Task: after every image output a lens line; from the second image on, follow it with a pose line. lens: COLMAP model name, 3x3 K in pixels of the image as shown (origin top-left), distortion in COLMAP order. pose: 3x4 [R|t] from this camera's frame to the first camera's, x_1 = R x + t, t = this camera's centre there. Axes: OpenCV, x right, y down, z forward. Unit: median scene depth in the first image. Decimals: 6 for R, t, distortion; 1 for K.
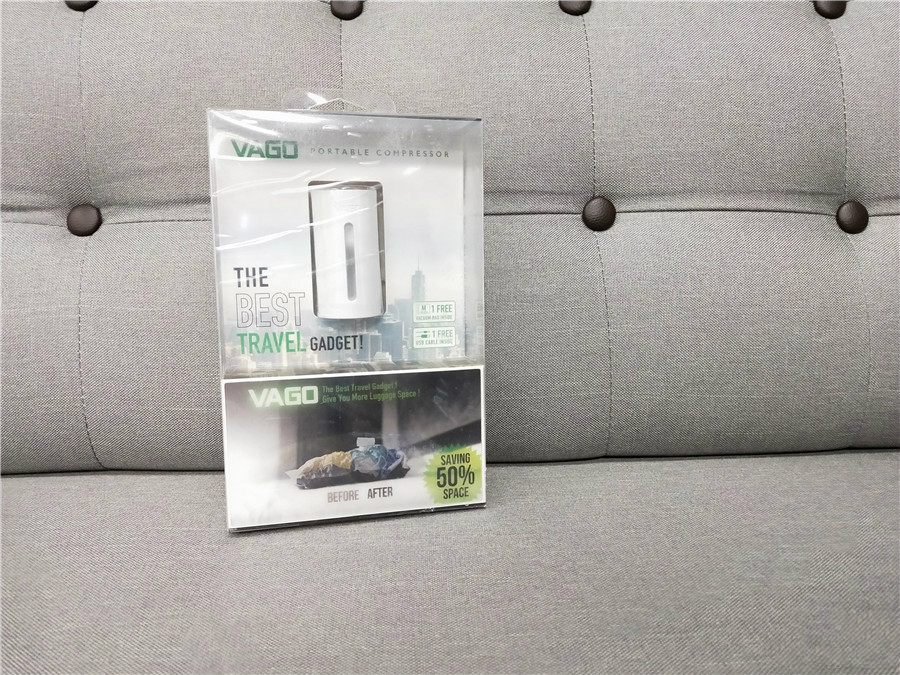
lens RADIAL K [[800.6, 0, 453.7], [0, 800.6, 336.6], [0, 0, 1]] dist [-0.019869, -0.011354]
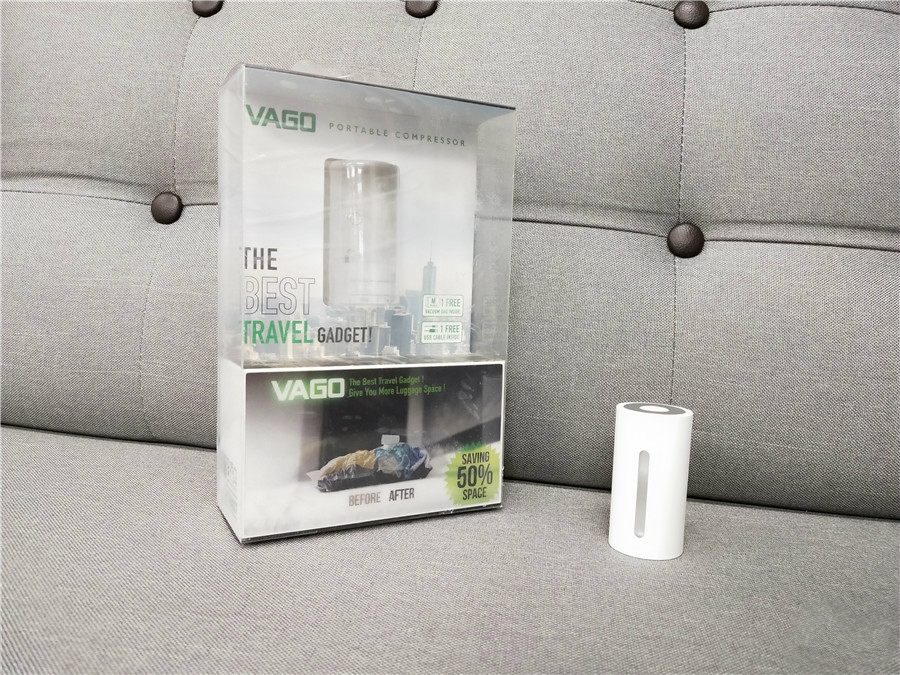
lens RADIAL K [[800.6, 0, 449.6], [0, 800.6, 336.7], [0, 0, 1]] dist [-0.019869, -0.011354]
pose [[0.968139, 0.024674, 0.249197, -0.268676], [-0.016366, 0.999241, -0.035356, 0.042274], [-0.249880, 0.030151, 0.967807, 0.076018]]
